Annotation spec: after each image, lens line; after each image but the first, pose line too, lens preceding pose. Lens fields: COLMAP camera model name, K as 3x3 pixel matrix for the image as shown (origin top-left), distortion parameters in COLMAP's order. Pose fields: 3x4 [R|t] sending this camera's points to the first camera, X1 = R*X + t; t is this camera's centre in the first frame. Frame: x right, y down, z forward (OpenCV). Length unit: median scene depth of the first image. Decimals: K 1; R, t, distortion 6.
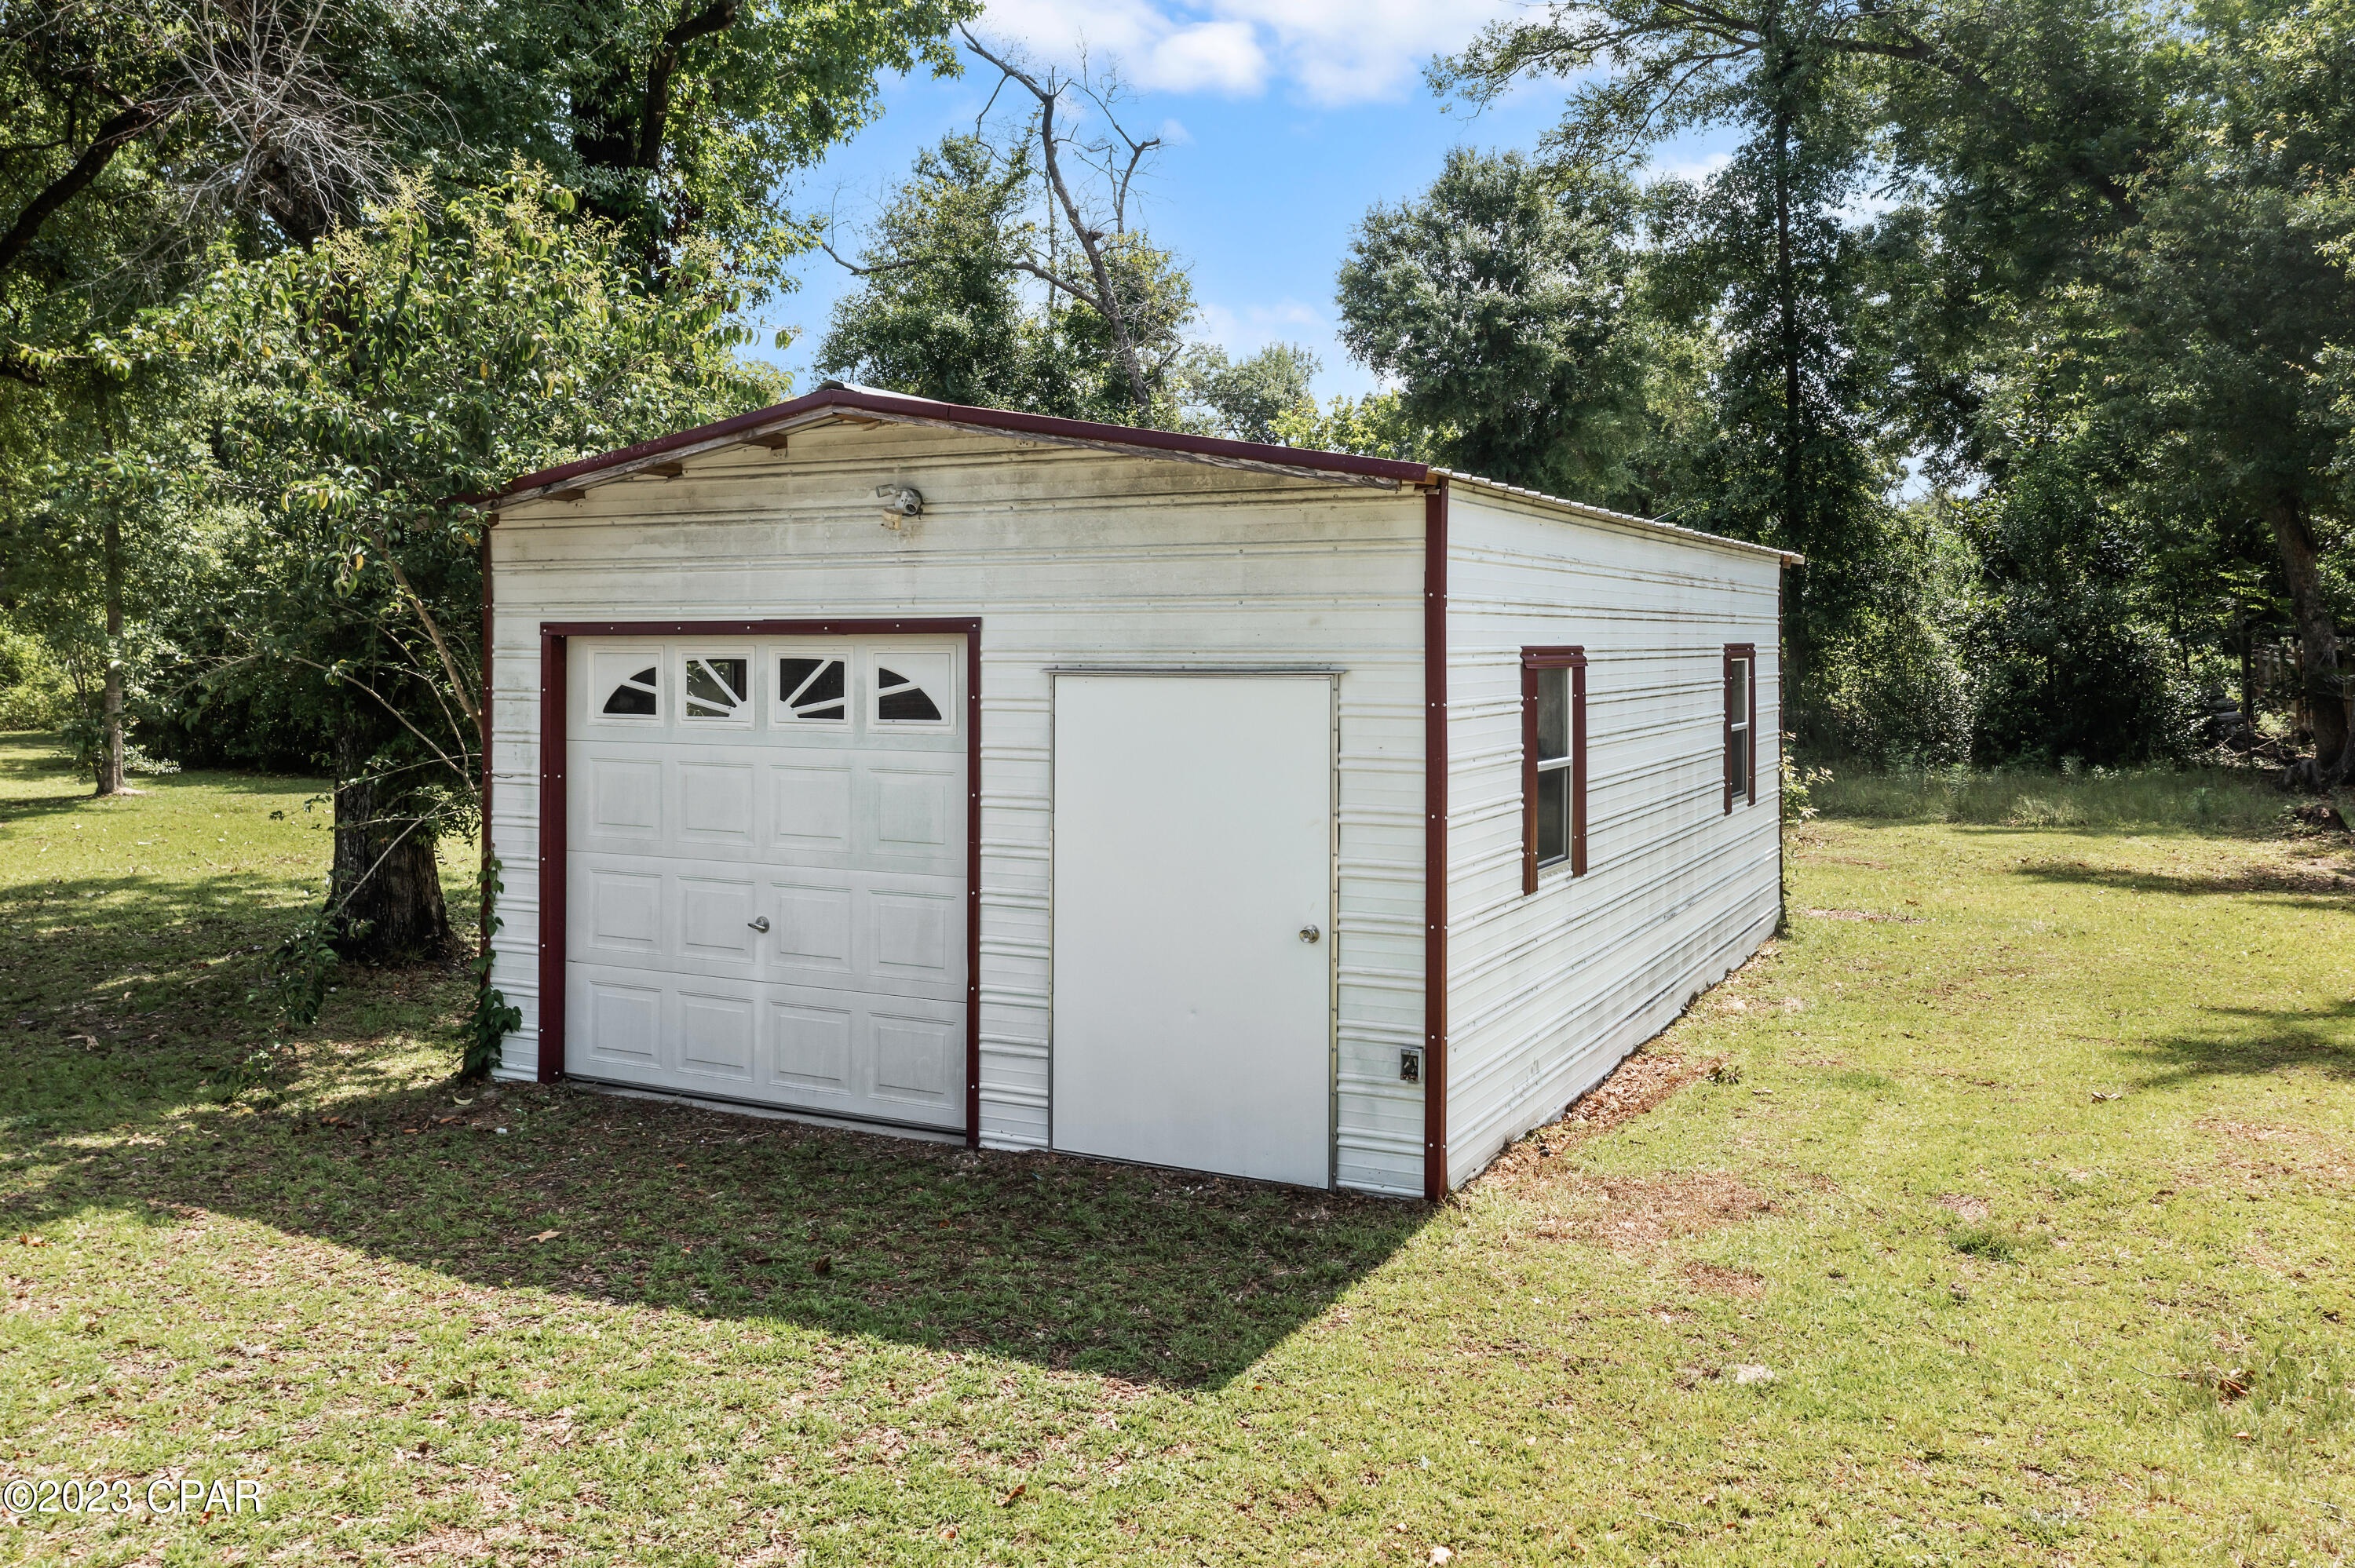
lens RADIAL K [[1808.9, 0, 1190.6], [0, 1808.9, 623.1], [0, 0, 1]] dist [-0.011556, -0.004992]
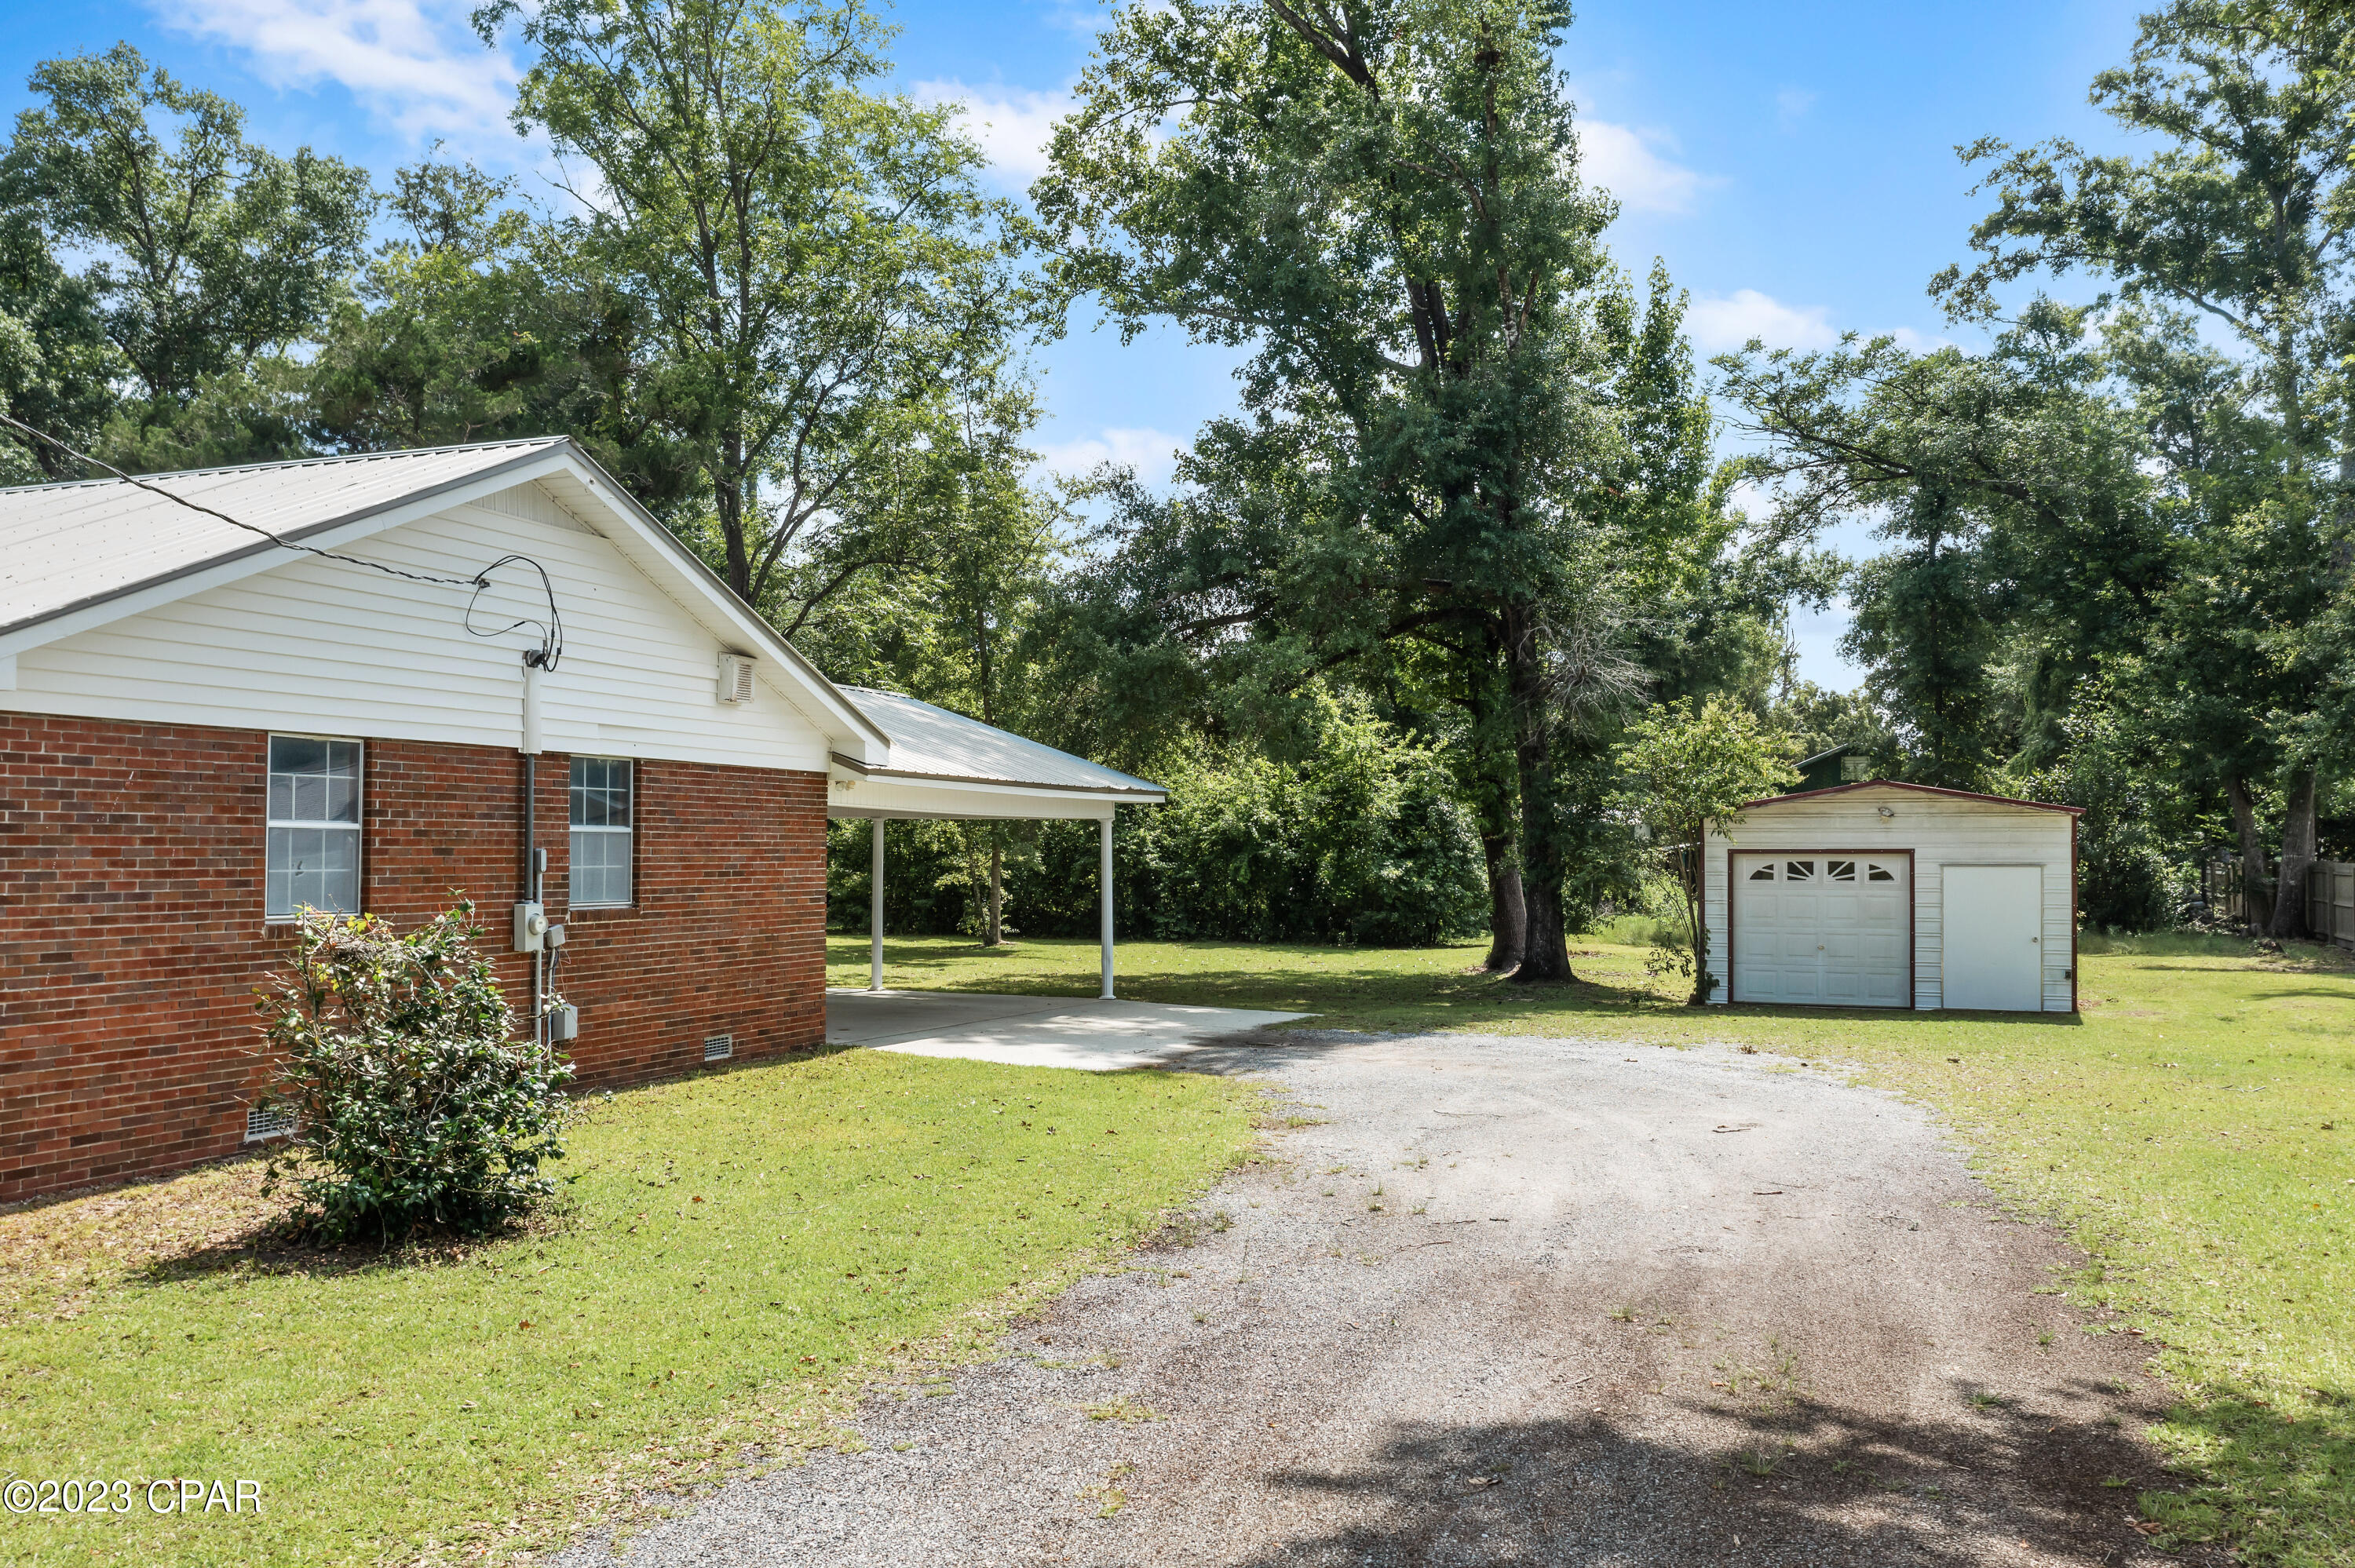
lens RADIAL K [[1892.2, 0, 1179.5], [0, 1892.2, 849.9], [0, 0, 1]] dist [-0.006618, 0.004670]
pose [[0.997143, 0.003105, 0.075475, -1.499174], [-0.003494, 0.999981, 0.005028, -0.011593], [-0.075458, -0.005277, 0.997135, -2.031232]]
